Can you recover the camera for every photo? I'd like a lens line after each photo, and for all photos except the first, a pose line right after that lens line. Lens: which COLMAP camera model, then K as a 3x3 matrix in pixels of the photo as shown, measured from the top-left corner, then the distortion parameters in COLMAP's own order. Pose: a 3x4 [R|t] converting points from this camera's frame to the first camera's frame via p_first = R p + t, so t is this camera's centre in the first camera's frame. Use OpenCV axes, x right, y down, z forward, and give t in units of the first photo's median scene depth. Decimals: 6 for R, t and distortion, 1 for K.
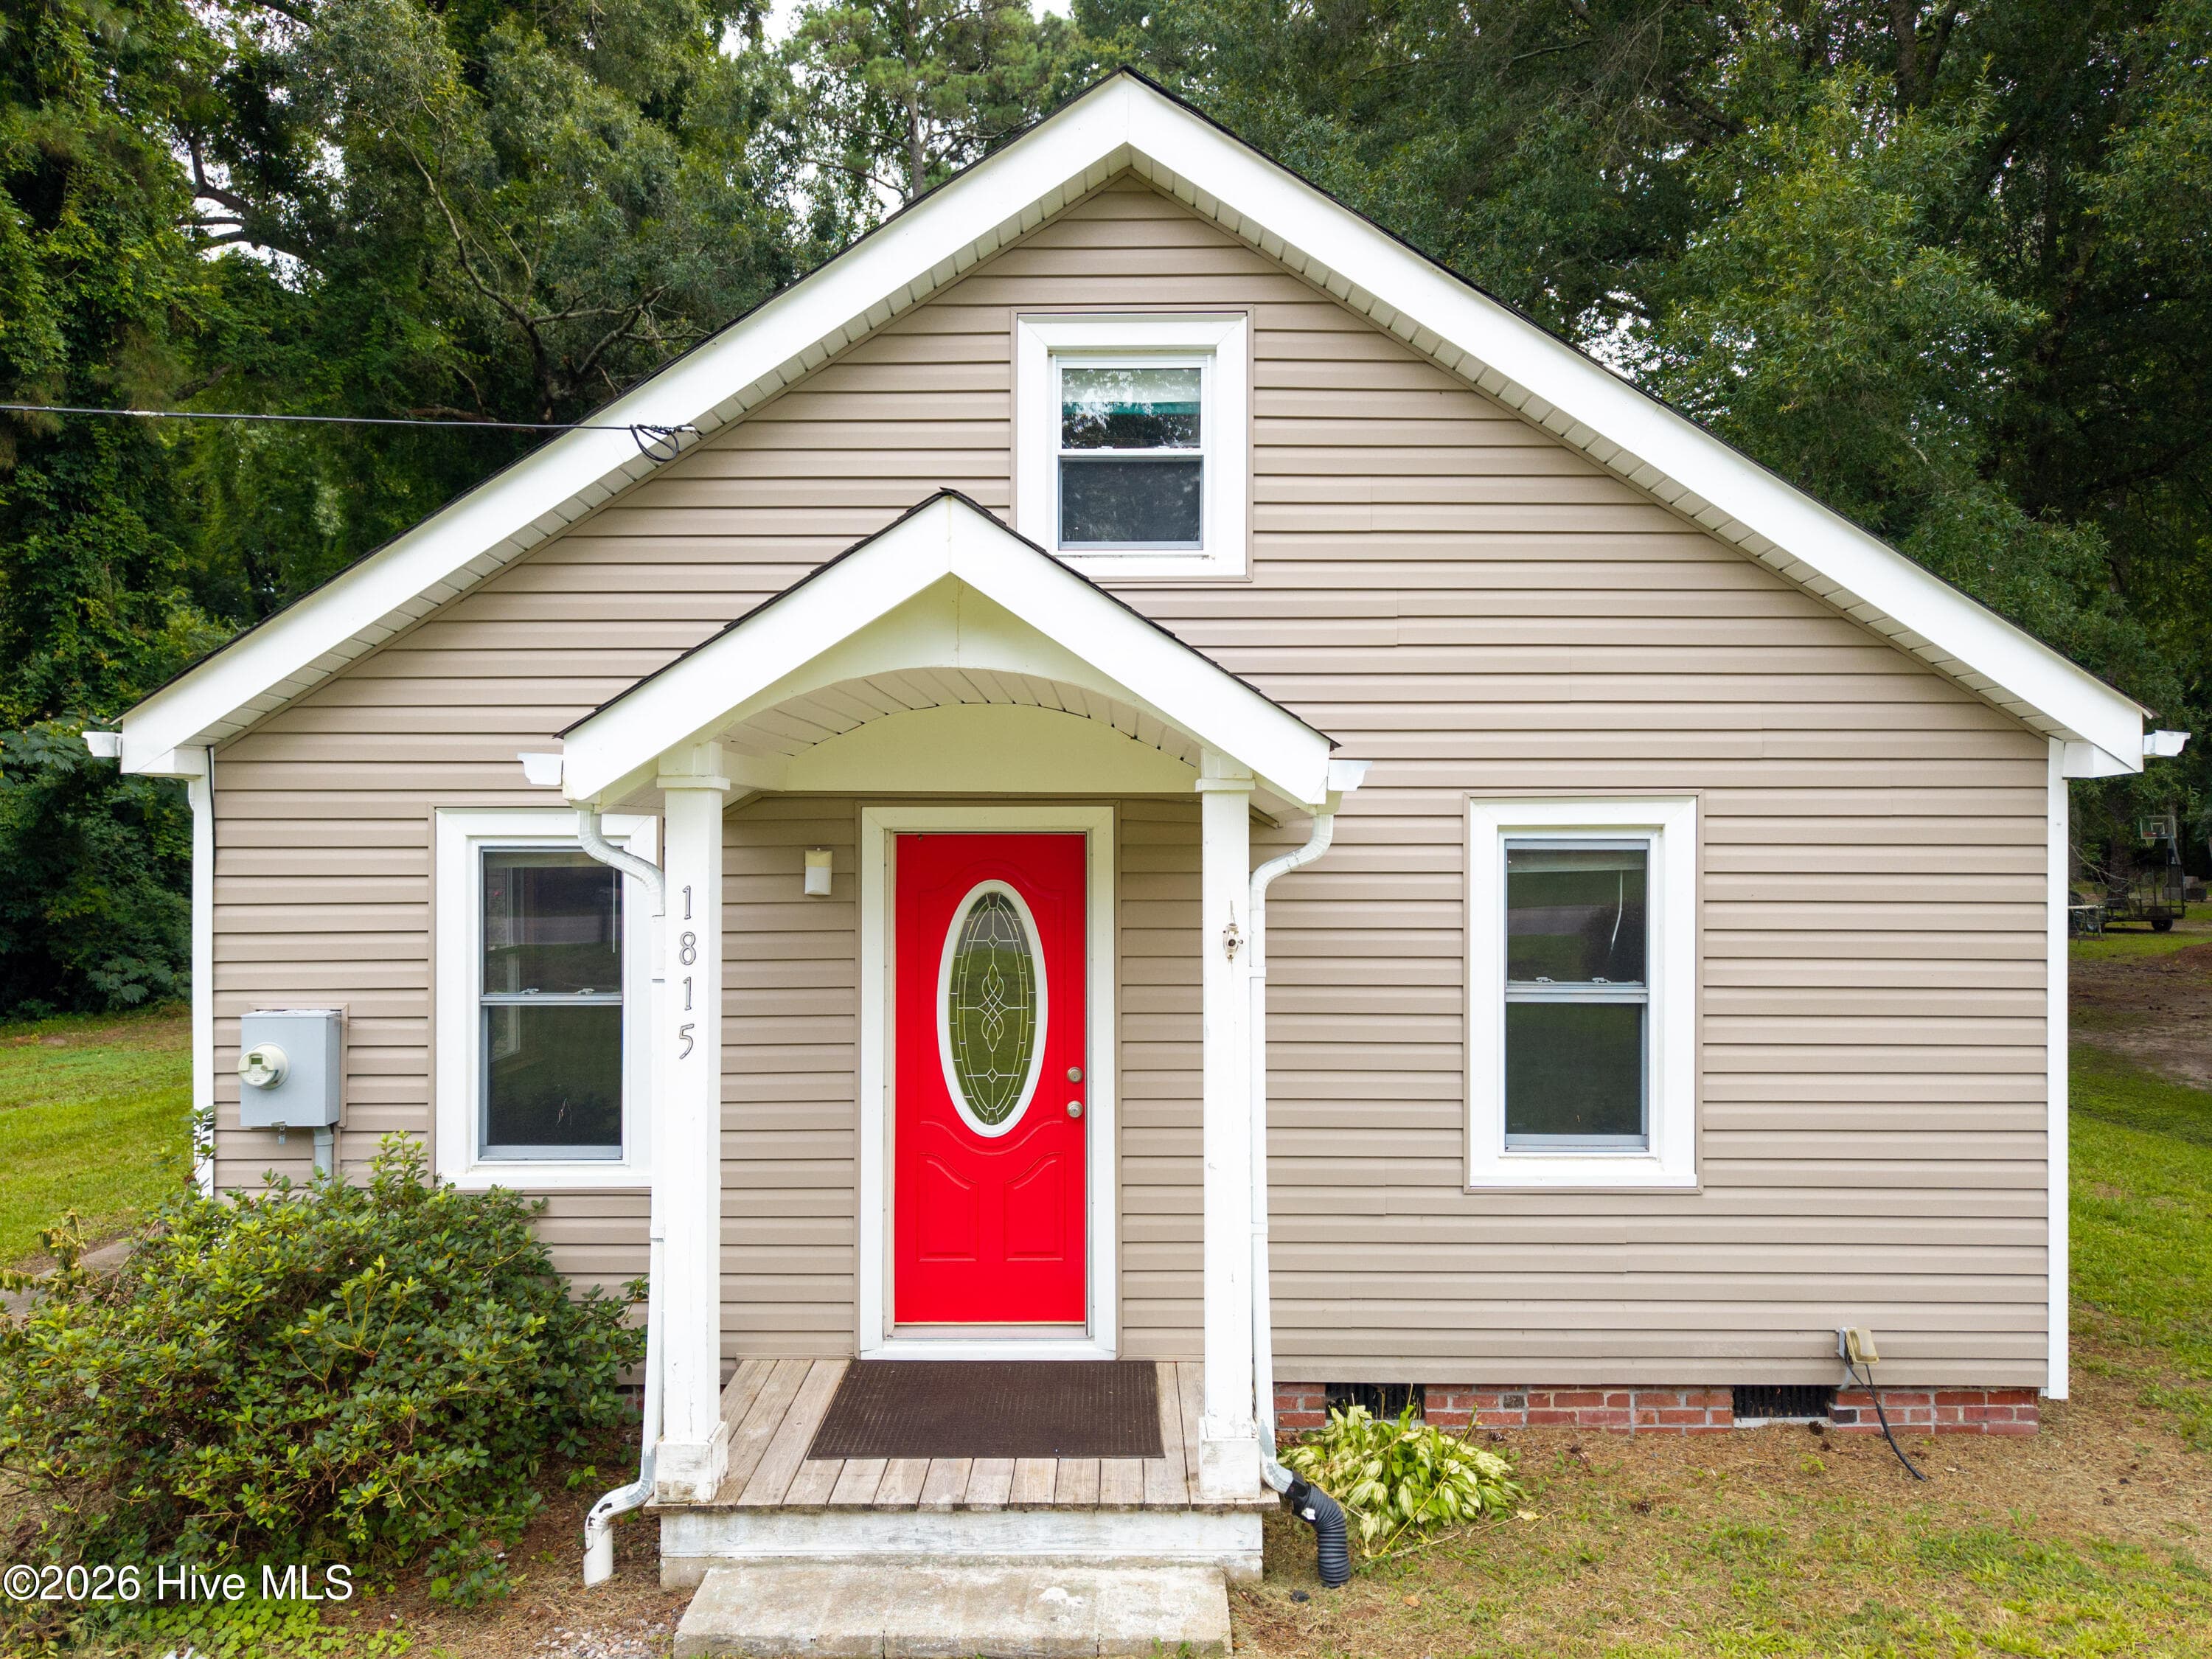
lens RADIAL K [[1478.9, 0, 1108.8], [0, 1478.9, 827.6], [0, 0, 1]] dist [0.038329, -0.041431]
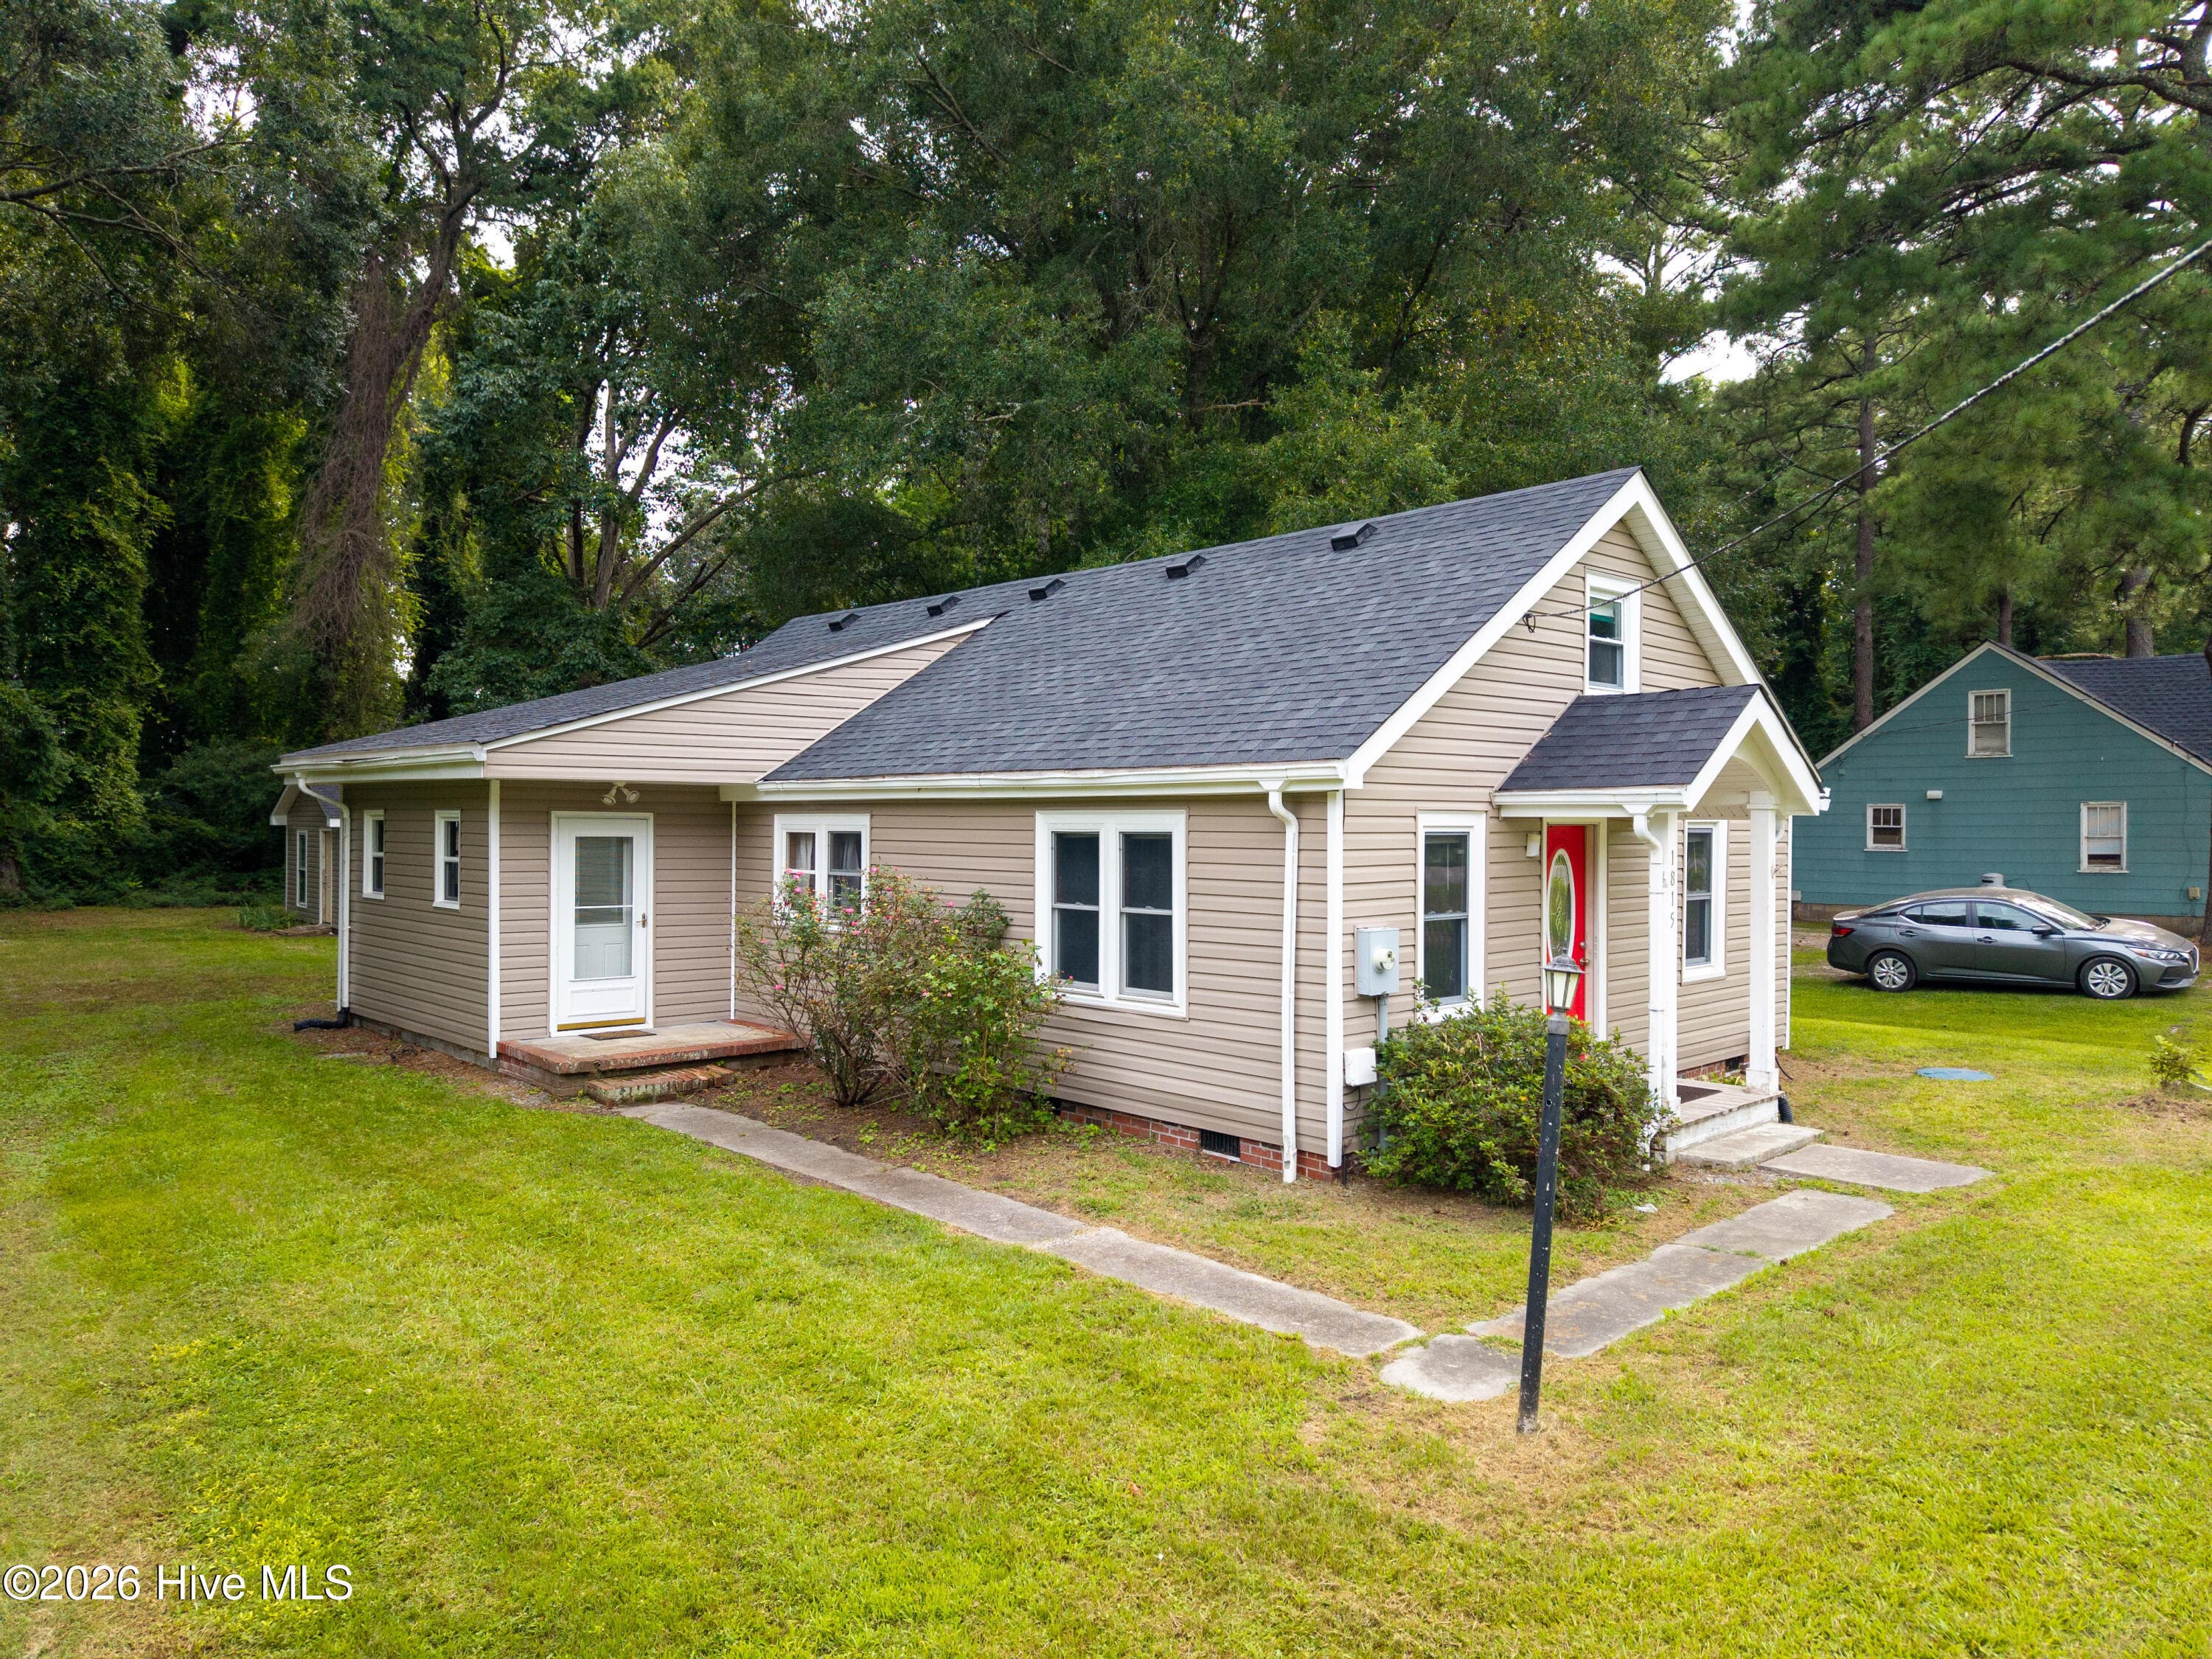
lens RADIAL K [[1478.9, 0, 1108.8], [0, 1478.9, 827.6], [0, 0, 1]] dist [0.038329, -0.041431]
pose [[0.715390, 0.000026, 0.698725, -1.934647], [-0.009087, 0.999916, 0.009266, -0.006134], [-0.698666, -0.012978, 0.715330, 0.000376]]
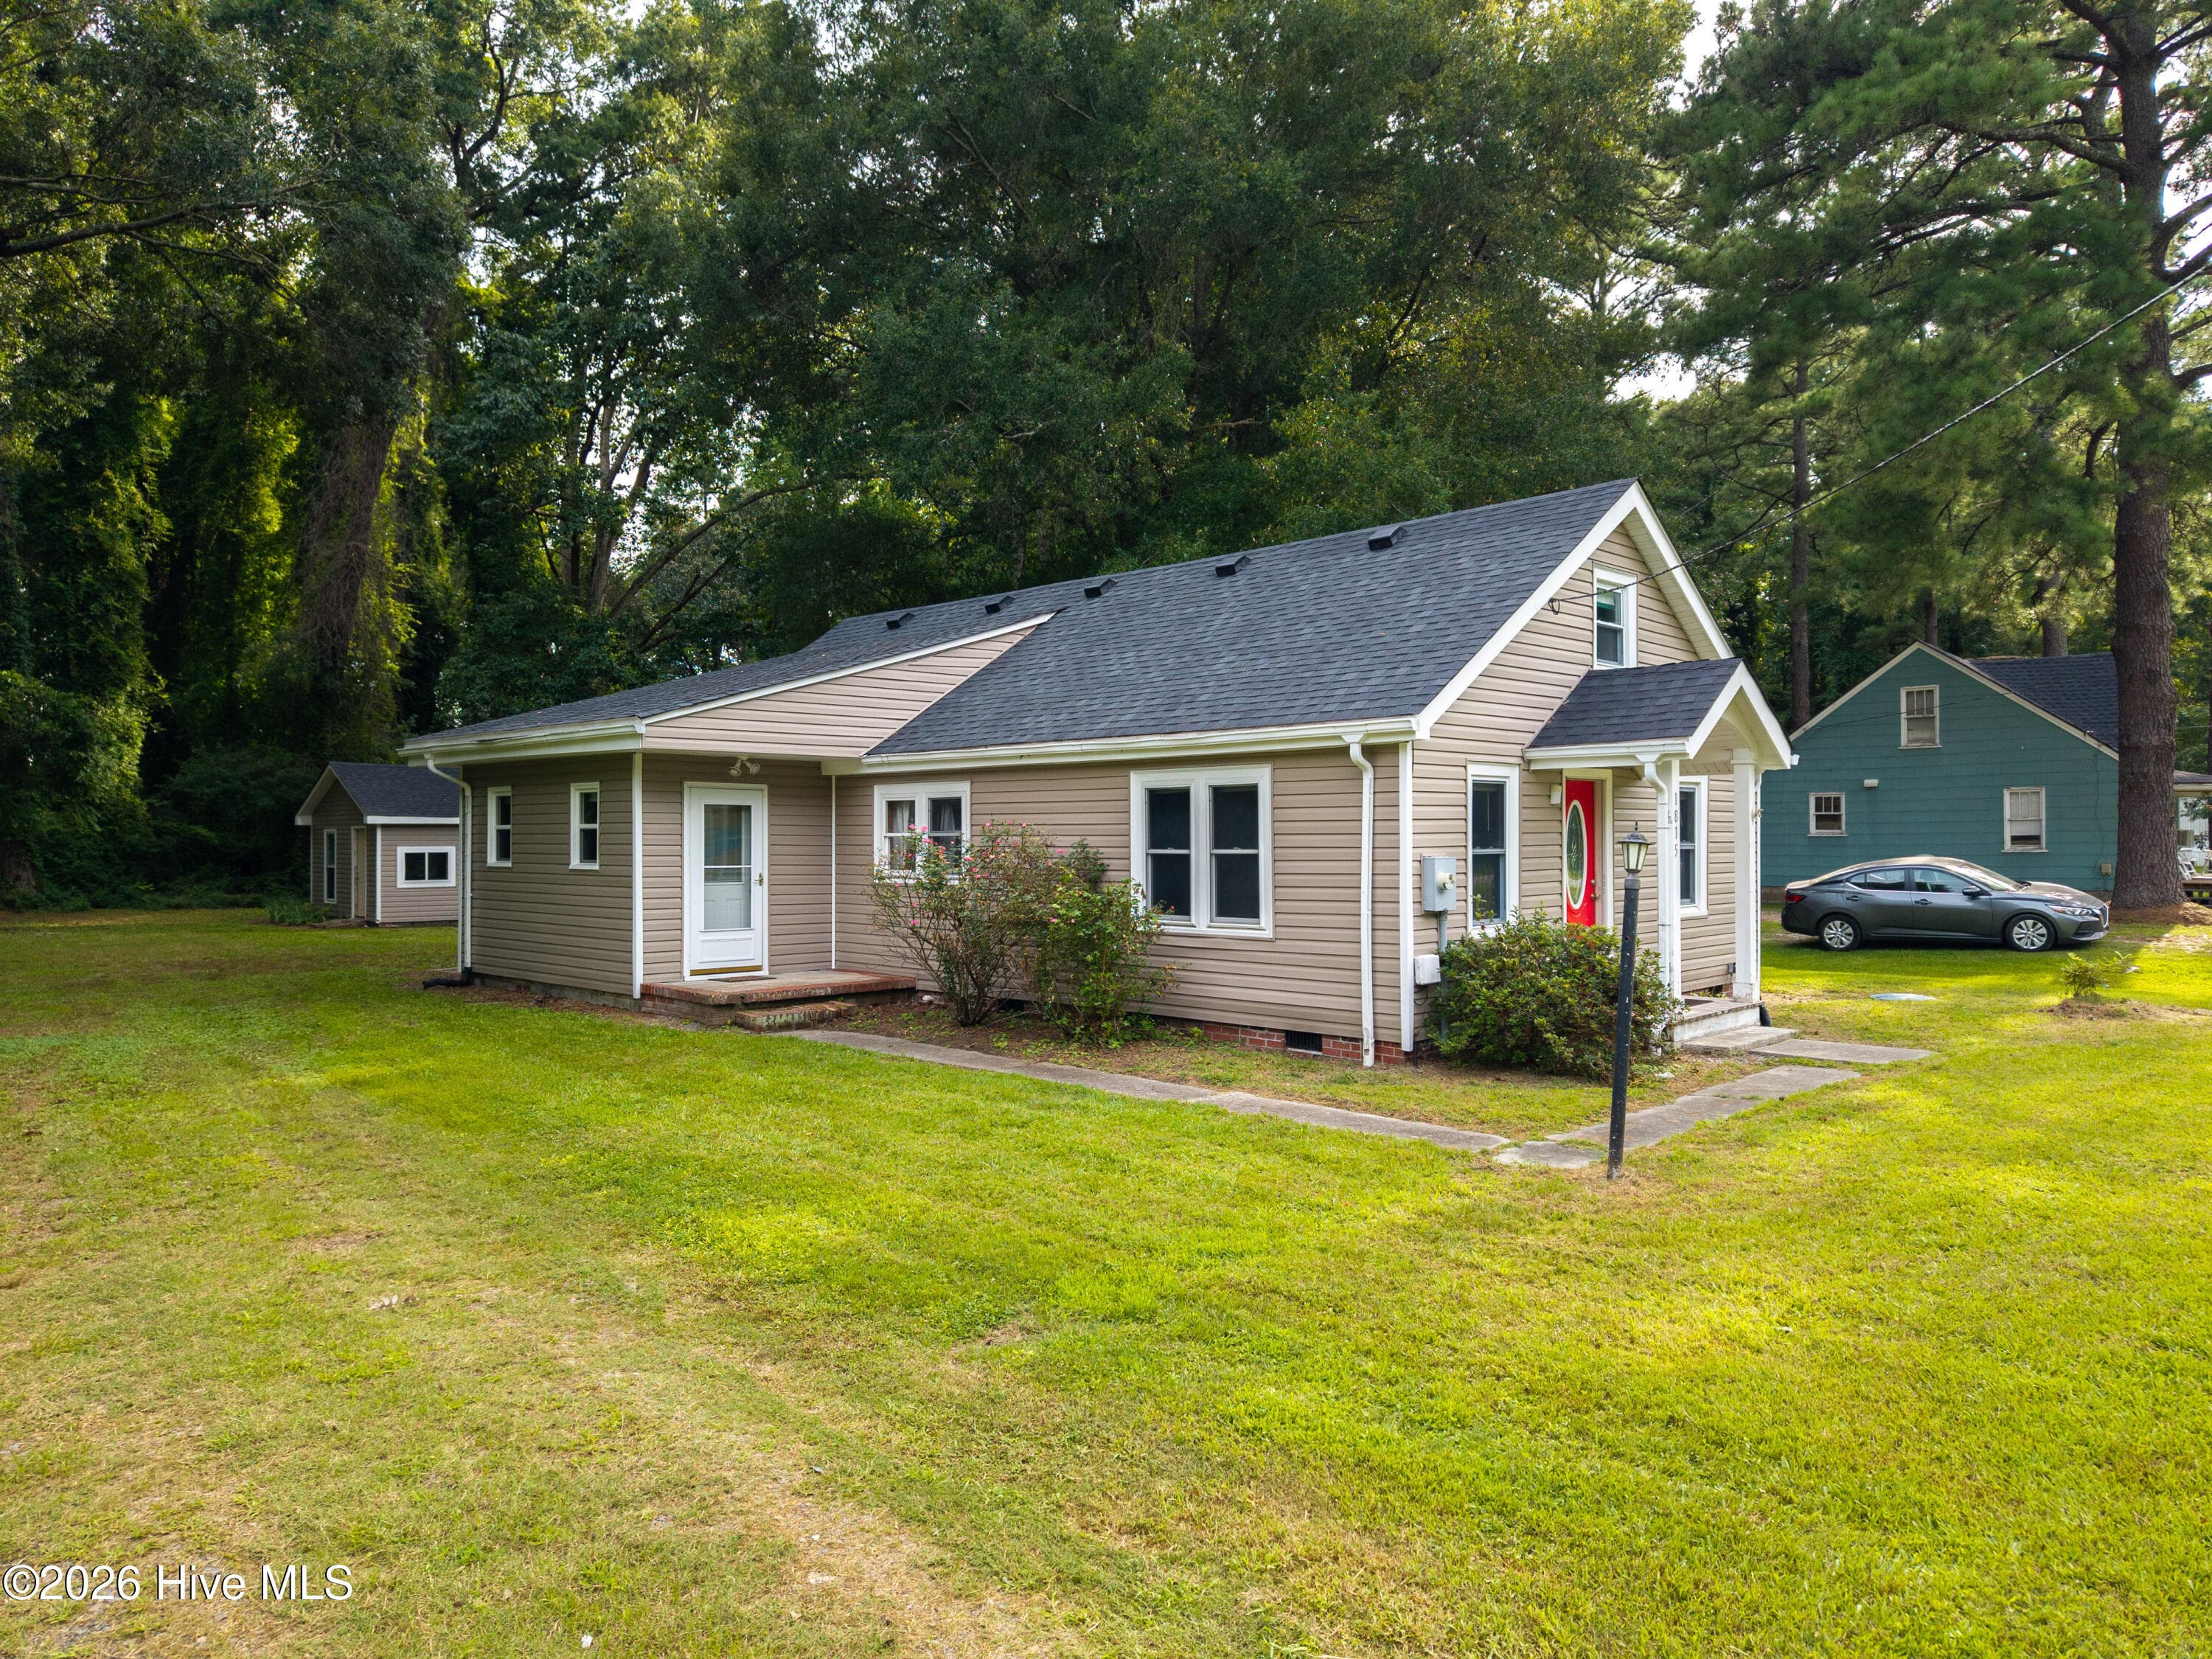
lens RADIAL K [[1481.0, 0, 1106.8], [0, 1481.0, 827.9], [0, 0, 1]] dist [0.054321, -0.065136]
pose [[0.688282, 0.001863, 0.725440, -2.339415], [-0.000862, 0.999998, -0.001750, 0.085860], [-0.725442, 0.000580, 0.688283, -0.087348]]
